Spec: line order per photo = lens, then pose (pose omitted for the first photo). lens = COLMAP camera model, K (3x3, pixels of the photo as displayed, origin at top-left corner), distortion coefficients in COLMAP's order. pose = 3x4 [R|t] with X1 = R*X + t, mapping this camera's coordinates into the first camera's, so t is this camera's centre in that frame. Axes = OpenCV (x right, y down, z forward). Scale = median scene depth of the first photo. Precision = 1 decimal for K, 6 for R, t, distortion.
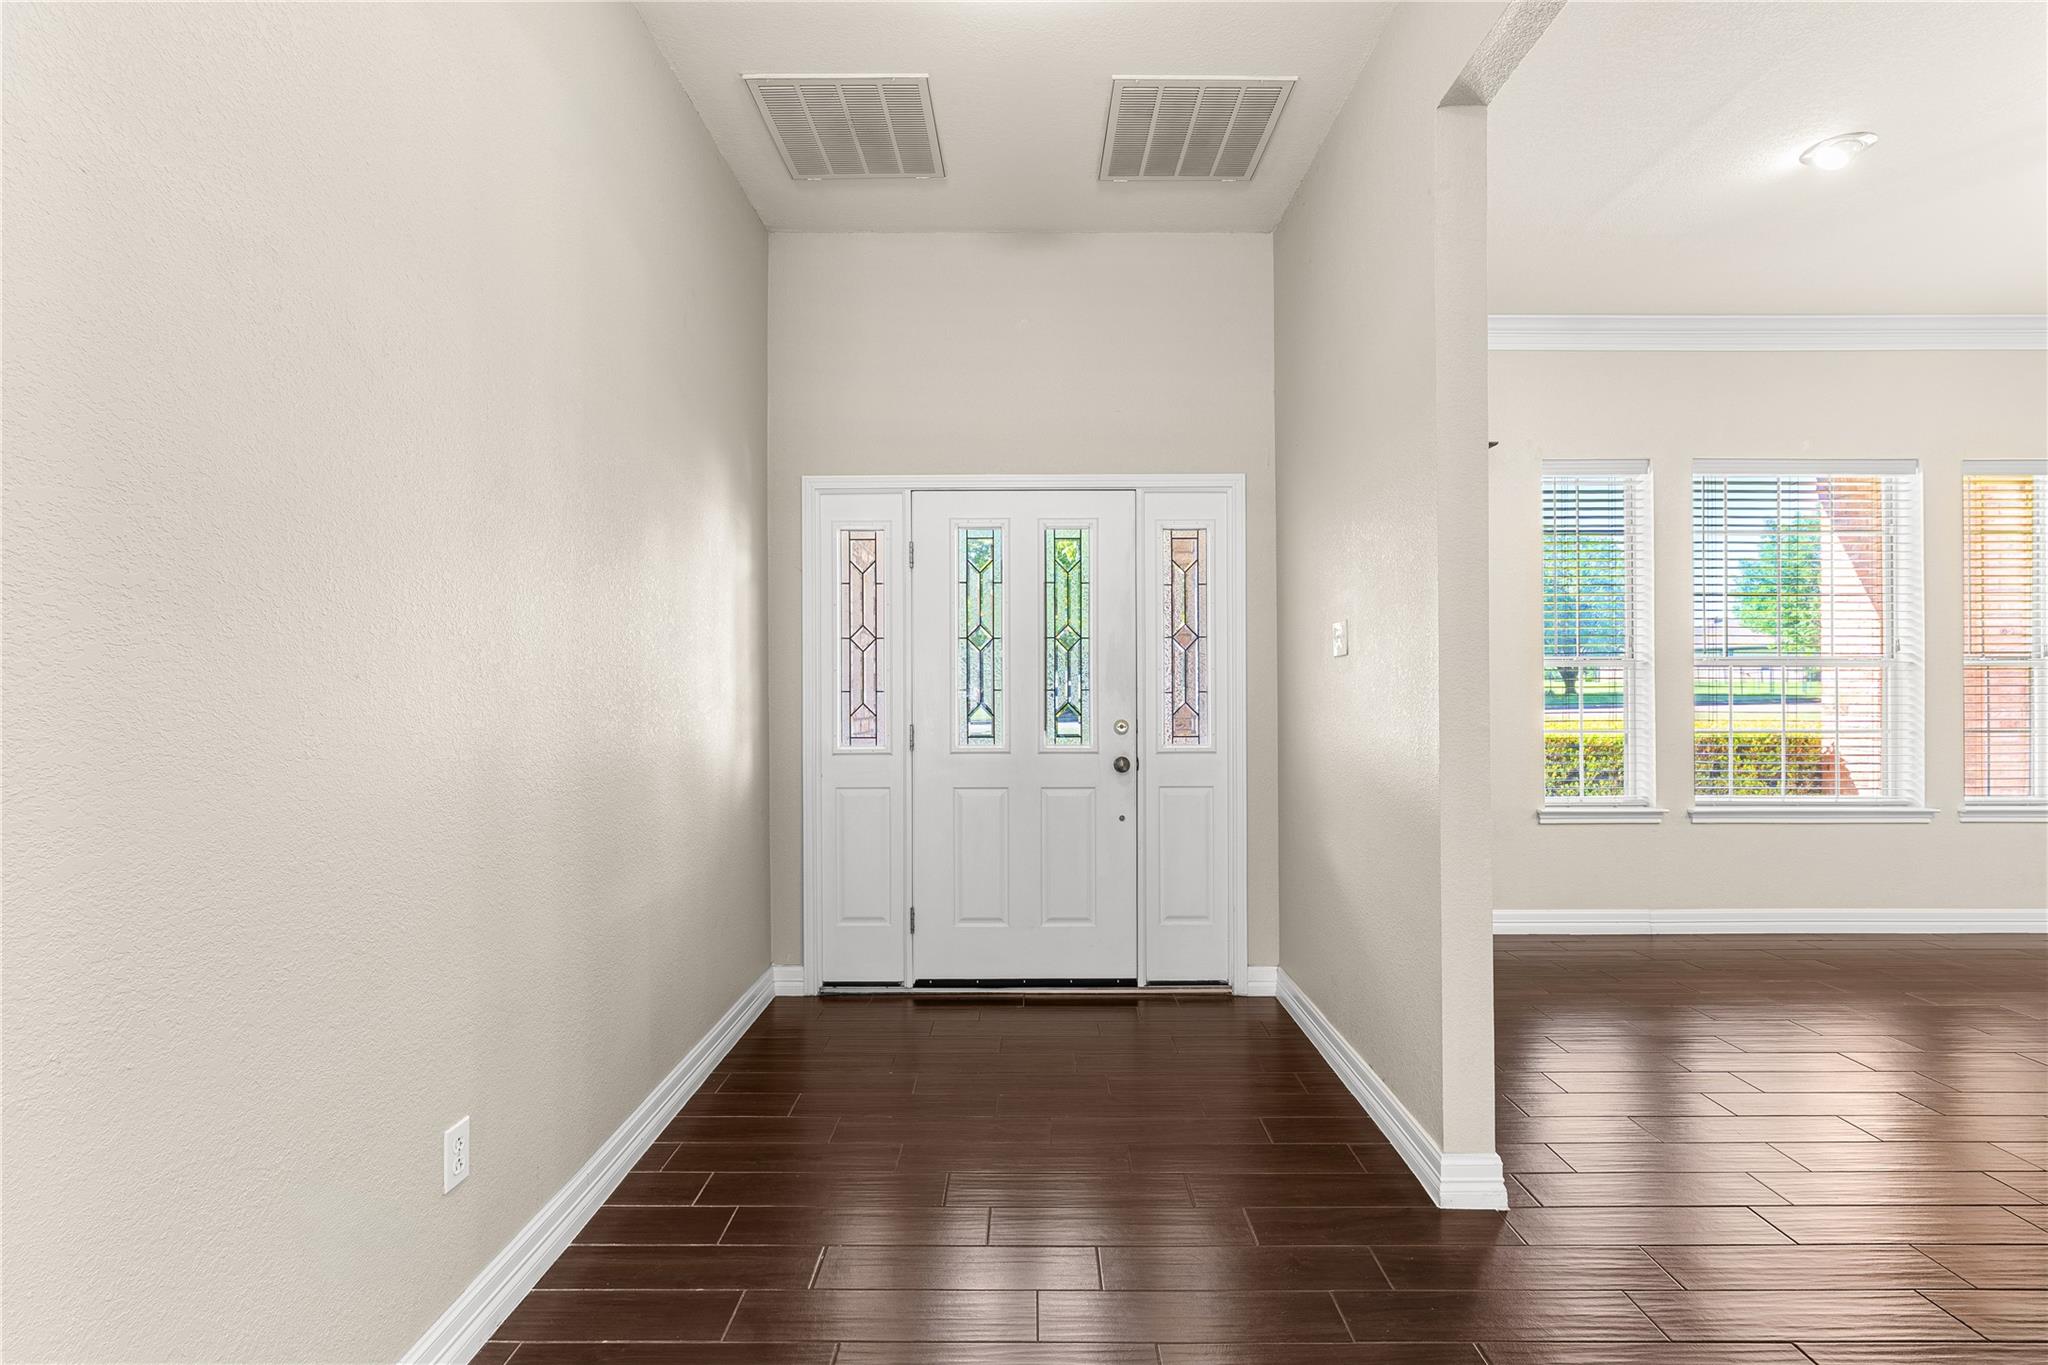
lens RADIAL K [[787.2, 0, 1026.4], [0, 787.2, 687.0], [0, 0, 1]] dist [-0.000397, 0.000066]
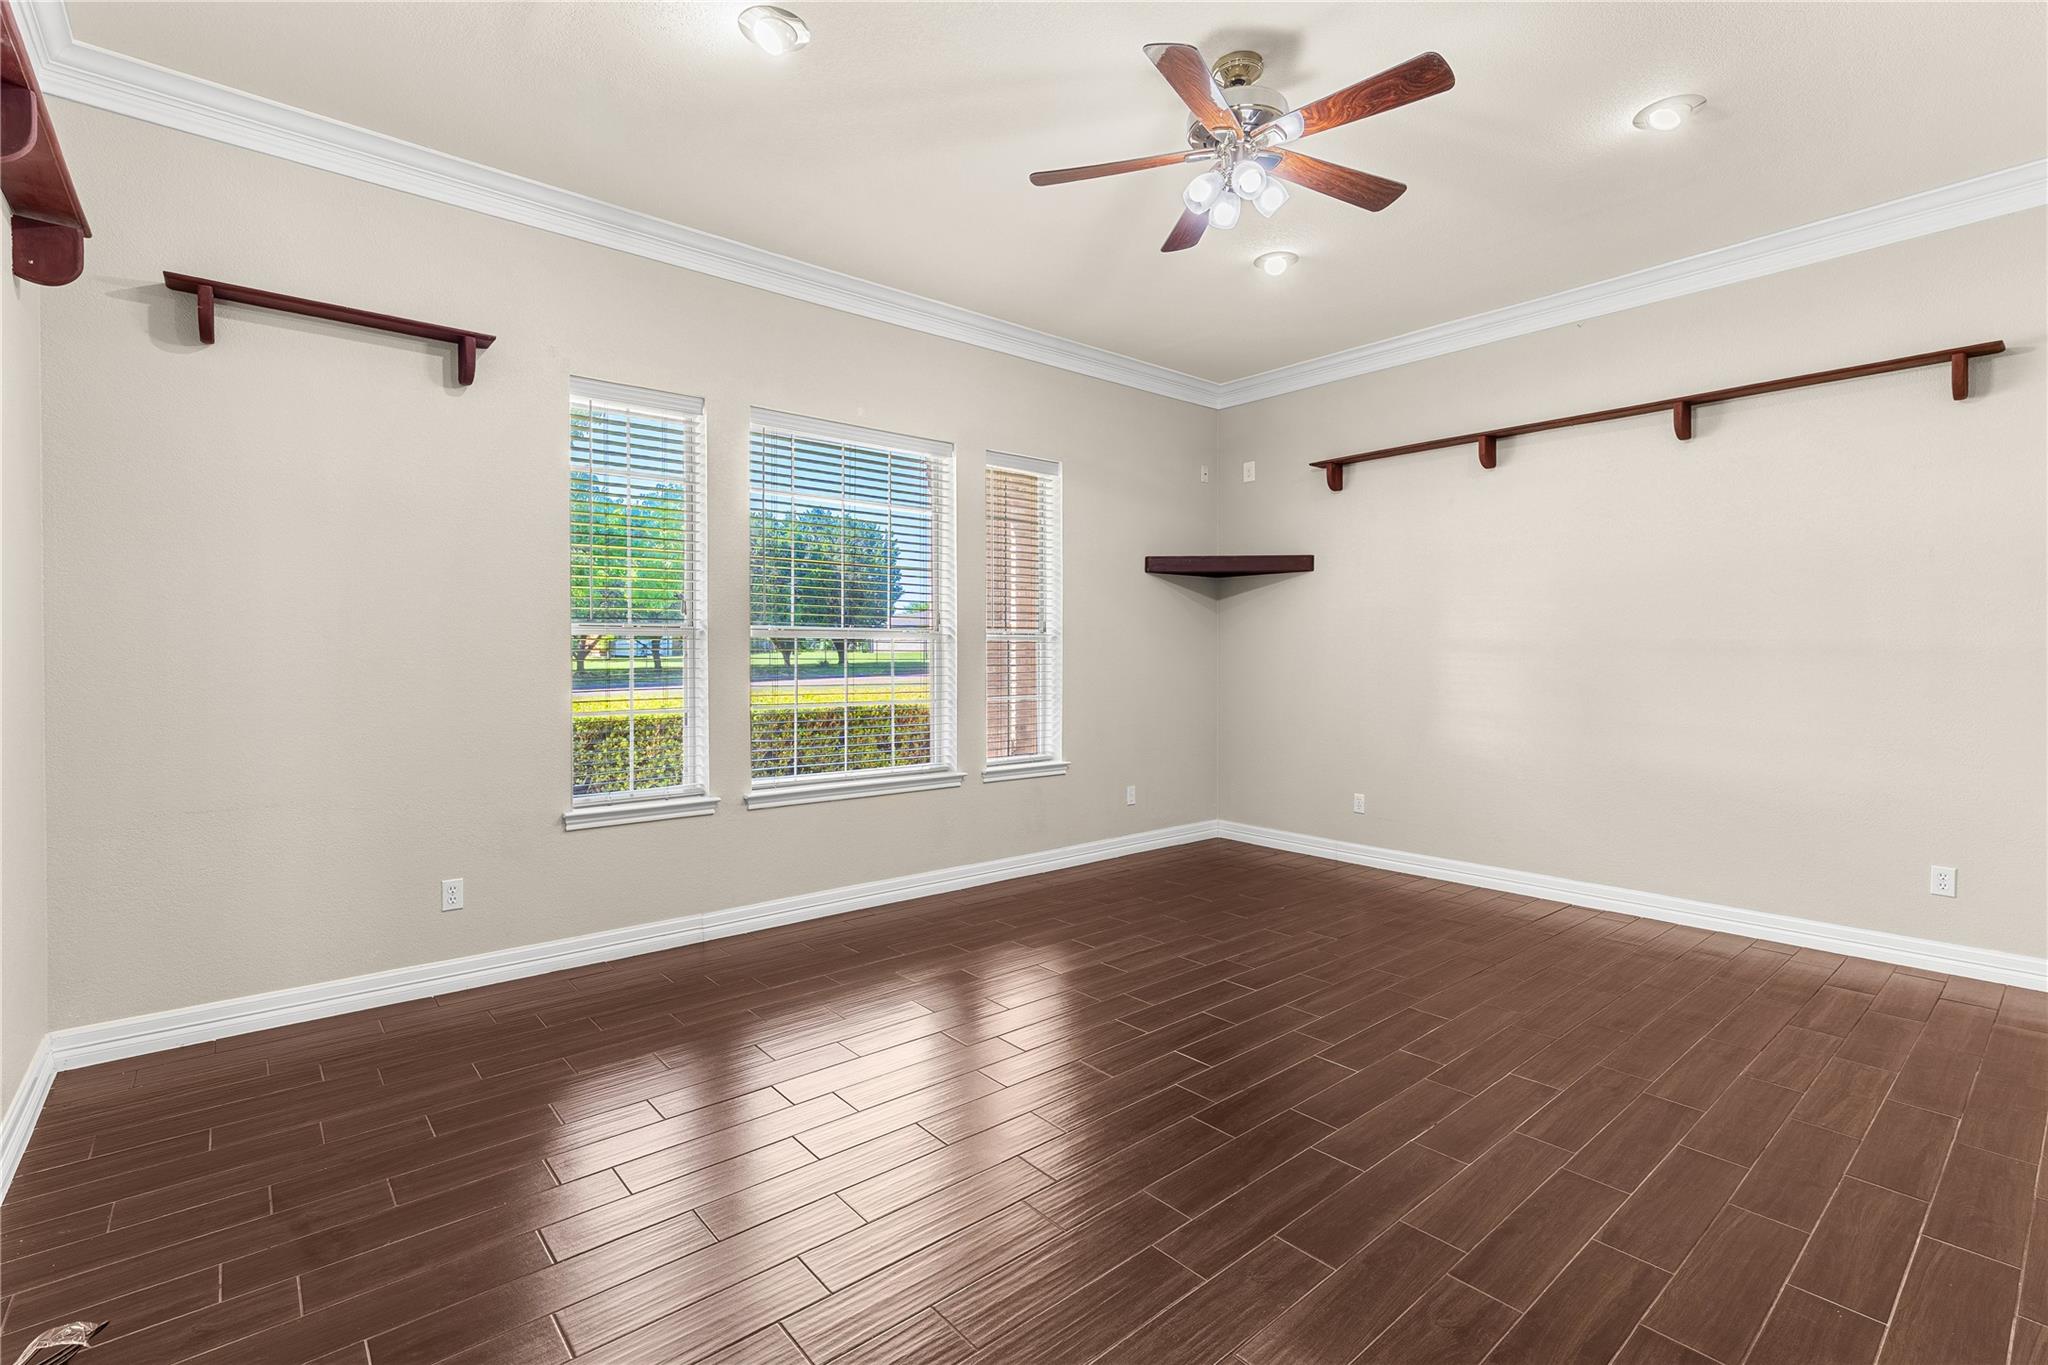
lens RADIAL K [[902.6, 0, 1025.9], [0, 902.6, 667.2], [0, 0, 1]] dist [-0.012467, 0.004675]
pose [[0.769243, -0.008313, 0.638902, 0.420207], [0.003102, 0.999952, 0.009277, 0.000526], [-0.638949, -0.005154, 0.769232, 0.001821]]
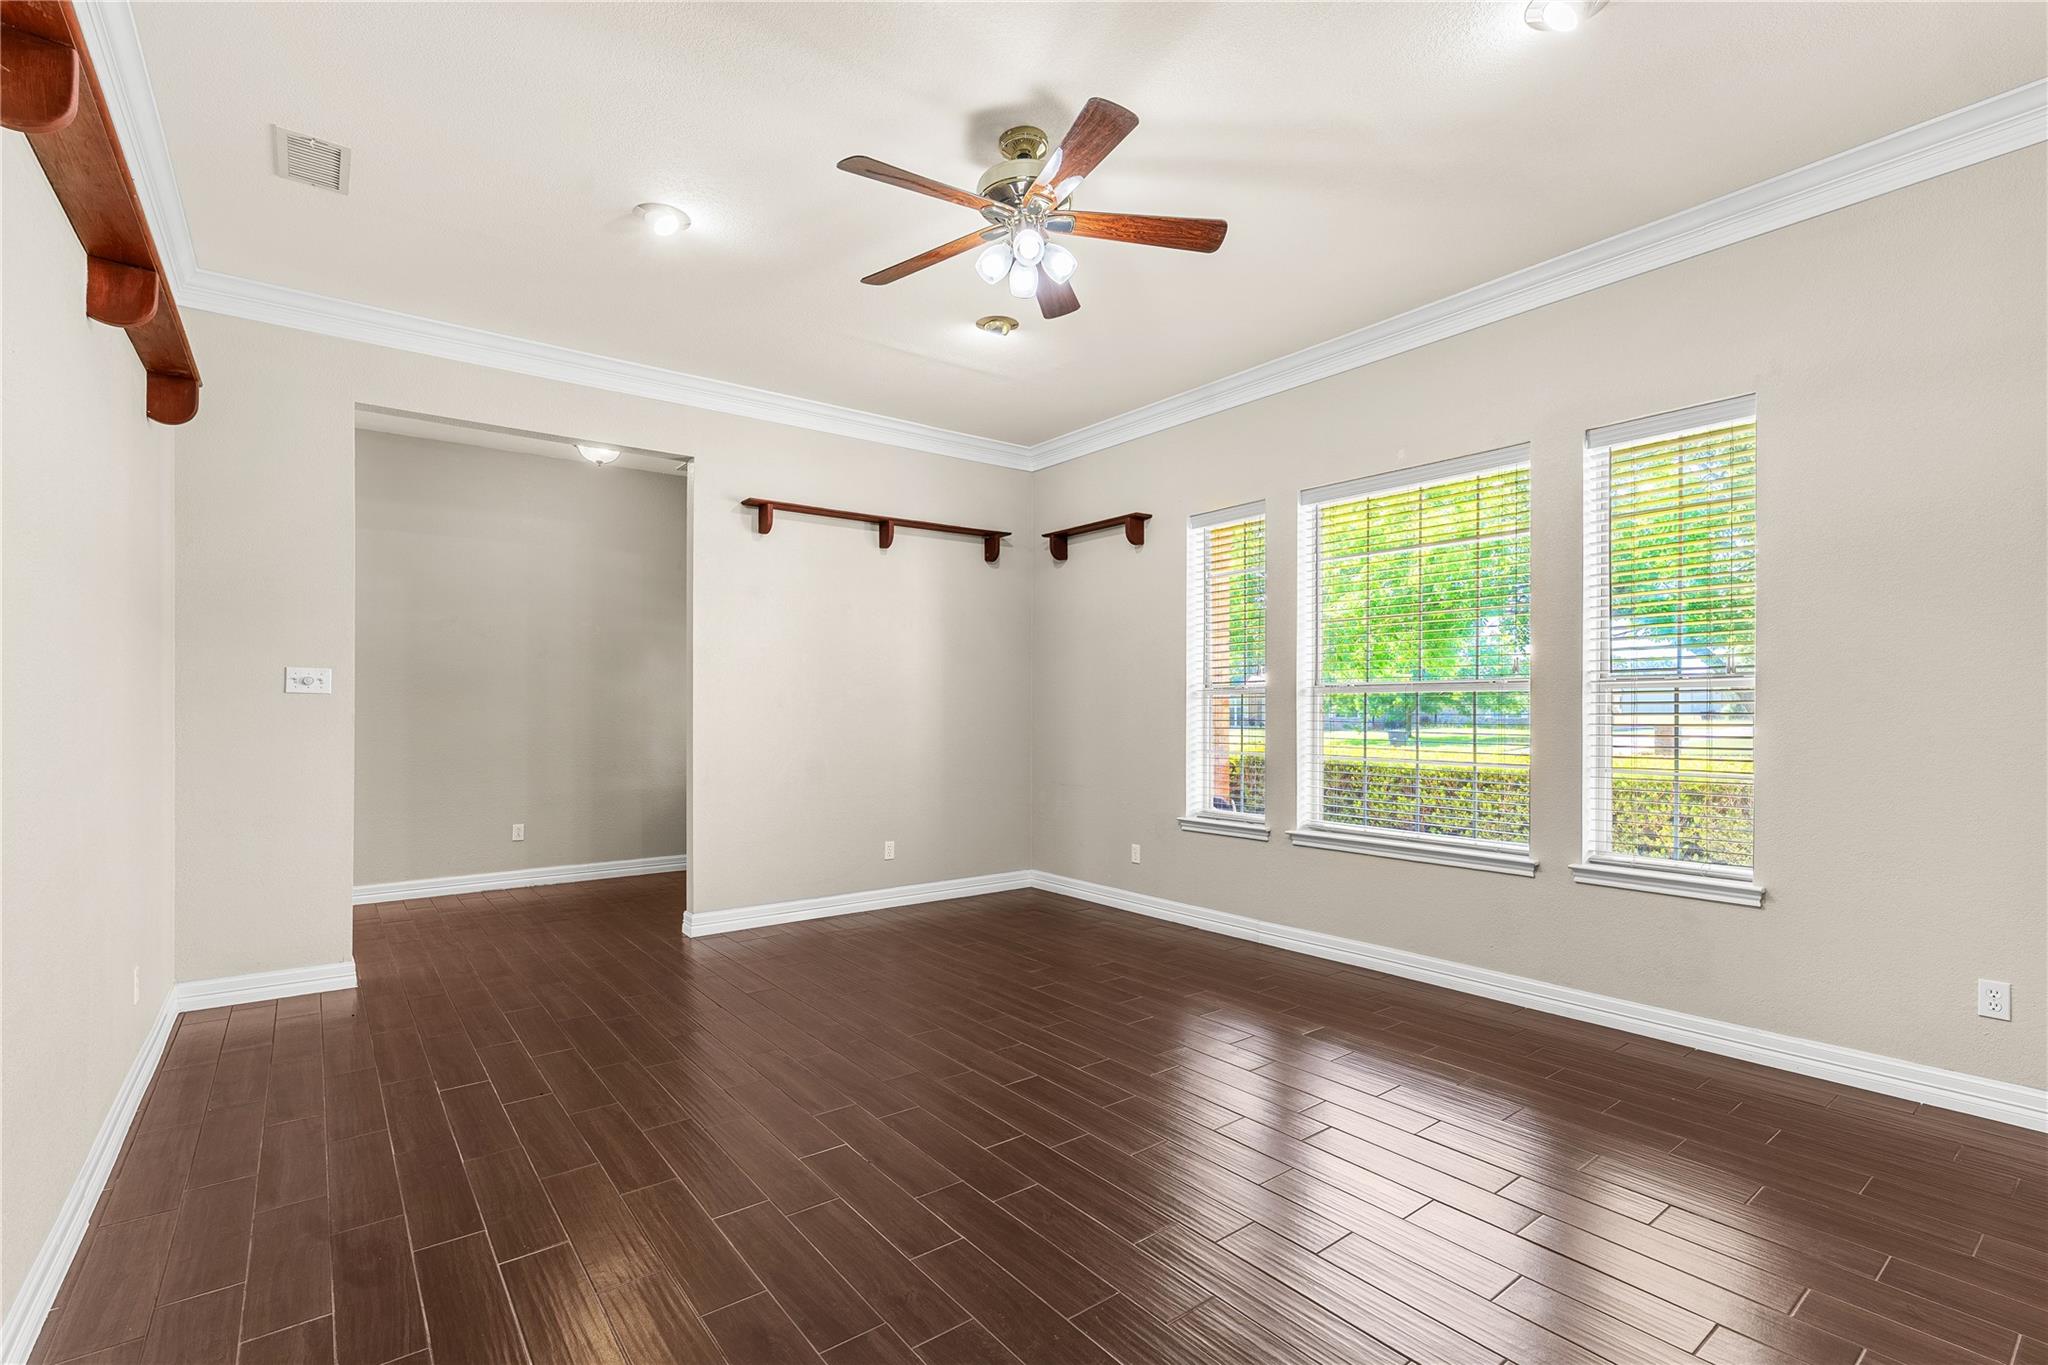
lens RADIAL K [[893.5, 0, 1025.7], [0, 893.5, 726.4], [0, 0, 1]] dist [-0.013620, 0.000041]
pose [[0.629768, 0.012309, -0.776685, 1.505331], [-0.001336, 0.999890, 0.014763, 0.000155], [0.776782, -0.008259, 0.629716, -0.015305]]
